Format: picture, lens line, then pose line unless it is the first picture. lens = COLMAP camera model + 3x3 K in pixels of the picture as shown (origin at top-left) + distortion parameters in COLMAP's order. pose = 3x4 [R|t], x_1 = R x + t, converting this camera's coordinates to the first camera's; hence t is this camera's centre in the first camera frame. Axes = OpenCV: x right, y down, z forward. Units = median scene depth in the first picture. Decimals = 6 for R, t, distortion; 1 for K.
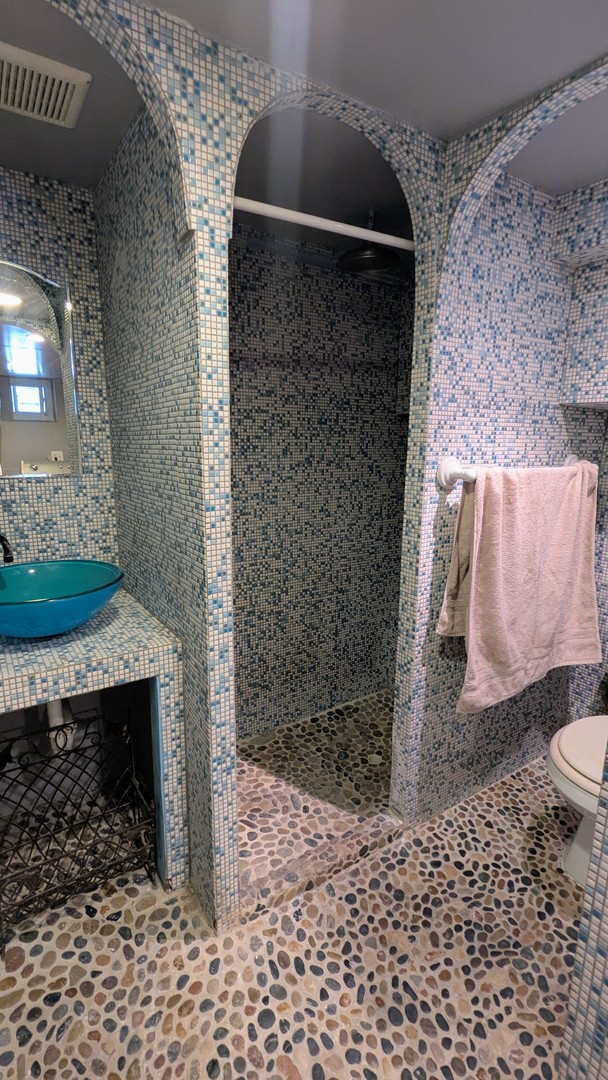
lens RADIAL K [[509.2, 0, 300.8], [0, 509.2, 532.4], [0, 0, 1]] dist [-0.000504, 0.002168]
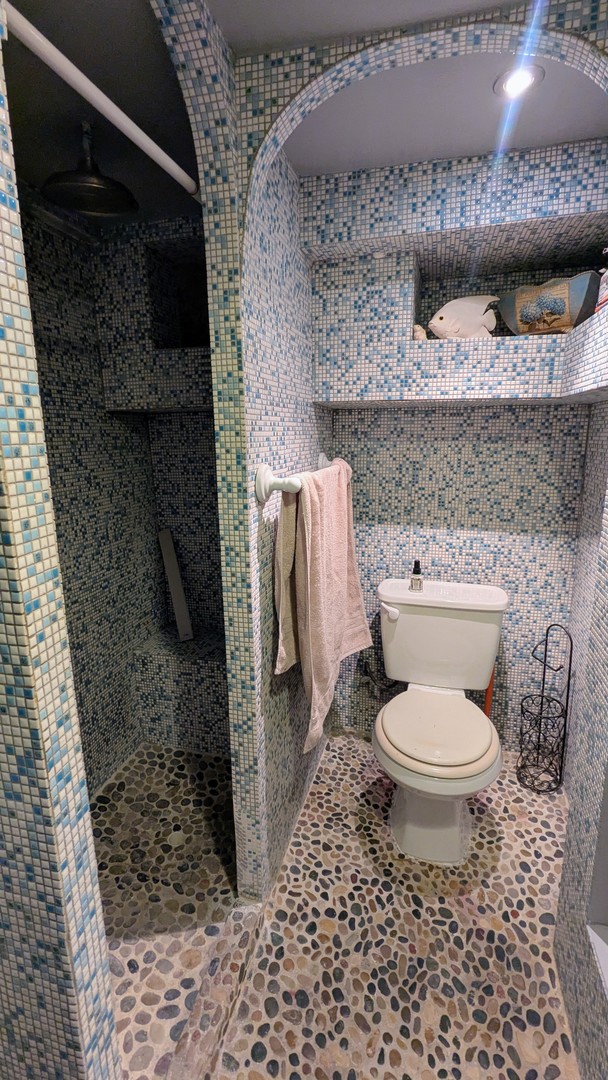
lens RADIAL K [[509.2, 0, 304.2], [0, 509.2, 538.3], [0, 0, 1]] dist [-0.000504, 0.002168]
pose [[0.747640, -0.157286, 0.645210, -0.212863], [0.143727, 0.986845, 0.074023, -0.081092], [-0.648365, 0.037392, 0.760411, 0.331374]]
